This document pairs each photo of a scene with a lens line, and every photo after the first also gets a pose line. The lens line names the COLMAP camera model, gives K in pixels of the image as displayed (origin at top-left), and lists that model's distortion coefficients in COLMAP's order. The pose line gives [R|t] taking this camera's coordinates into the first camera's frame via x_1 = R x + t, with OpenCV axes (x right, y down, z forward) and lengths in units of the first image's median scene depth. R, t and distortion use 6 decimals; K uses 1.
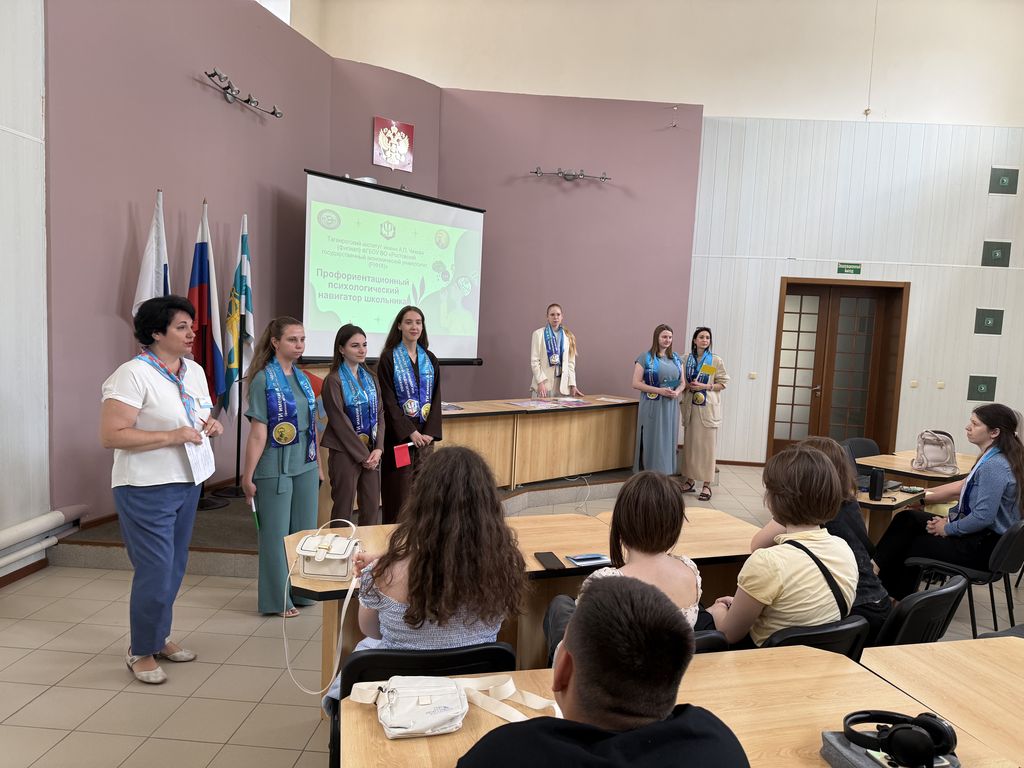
lens RADIAL K [[695.4, 0, 512.0], [0, 695.4, 384.0], [0, 0, 1]] dist [0.047879, -0.083152]
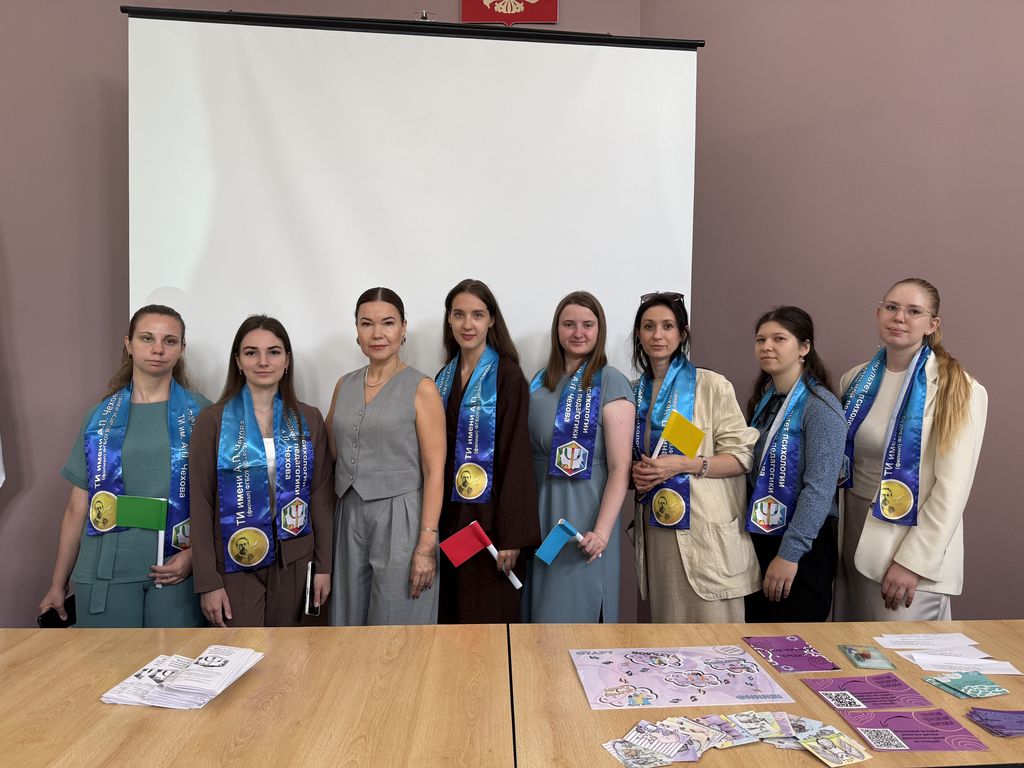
lens RADIAL K [[695.4, 0, 512.0], [0, 695.4, 384.0], [0, 0, 1]] dist [0.047879, -0.083152]
pose [[0.773180, -0.053085, -0.631961, 0.119439], [-0.007353, 0.995673, -0.092633, -0.042713], [0.634144, 0.076269, 0.769444, 0.759637]]
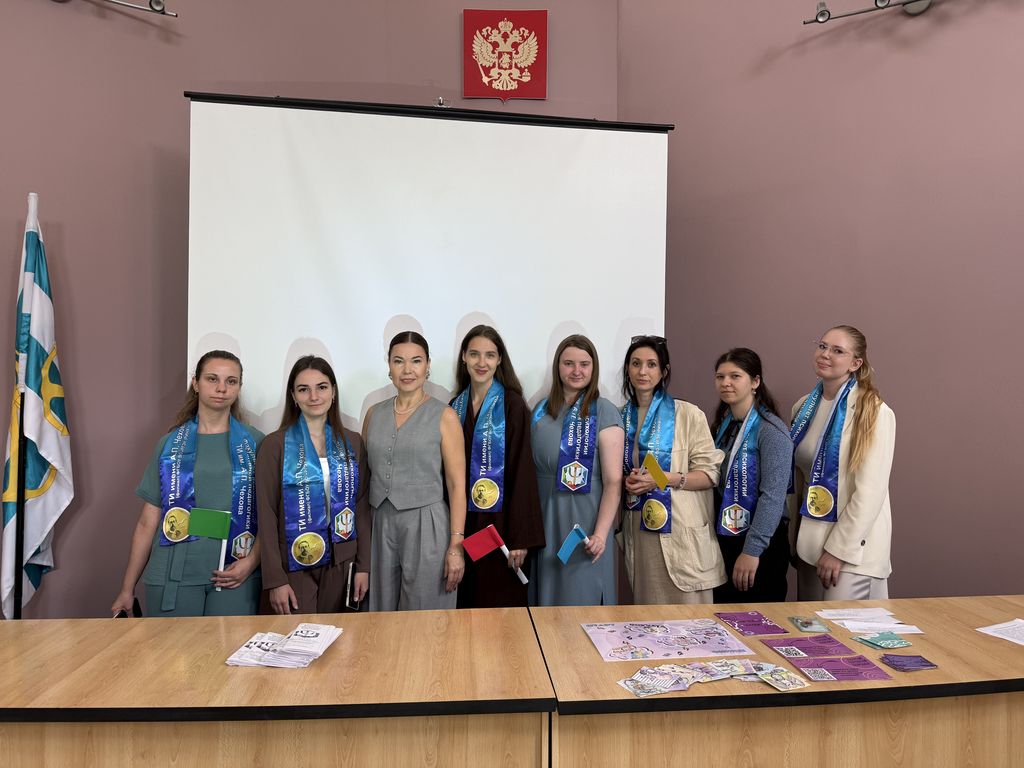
lens RADIAL K [[706.6, 0, 512.0], [0, 706.6, 384.0], [0, 0, 1]] dist [0.144329, -0.192422]
pose [[0.808279, -0.068044, -0.584855, 0.147295], [-0.005201, 0.992436, -0.122650, -0.039504], [0.588777, 0.102177, 0.801811, 0.675695]]
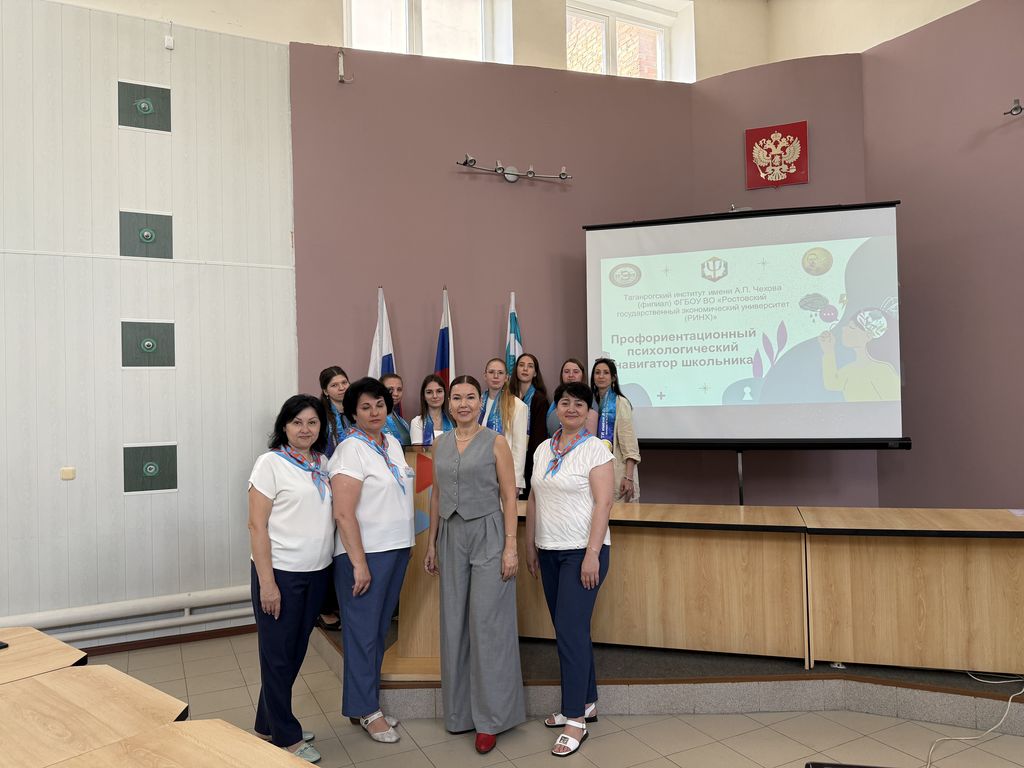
lens RADIAL K [[695.4, 0, 512.0], [0, 695.4, 384.0], [0, 0, 1]] dist [0.047879, -0.083152]
pose [[0.510666, -0.101251, -0.853796, 0.339795], [-0.020272, 0.991348, -0.129687, 0.003100], [0.859540, 0.083535, 0.504195, 0.449501]]
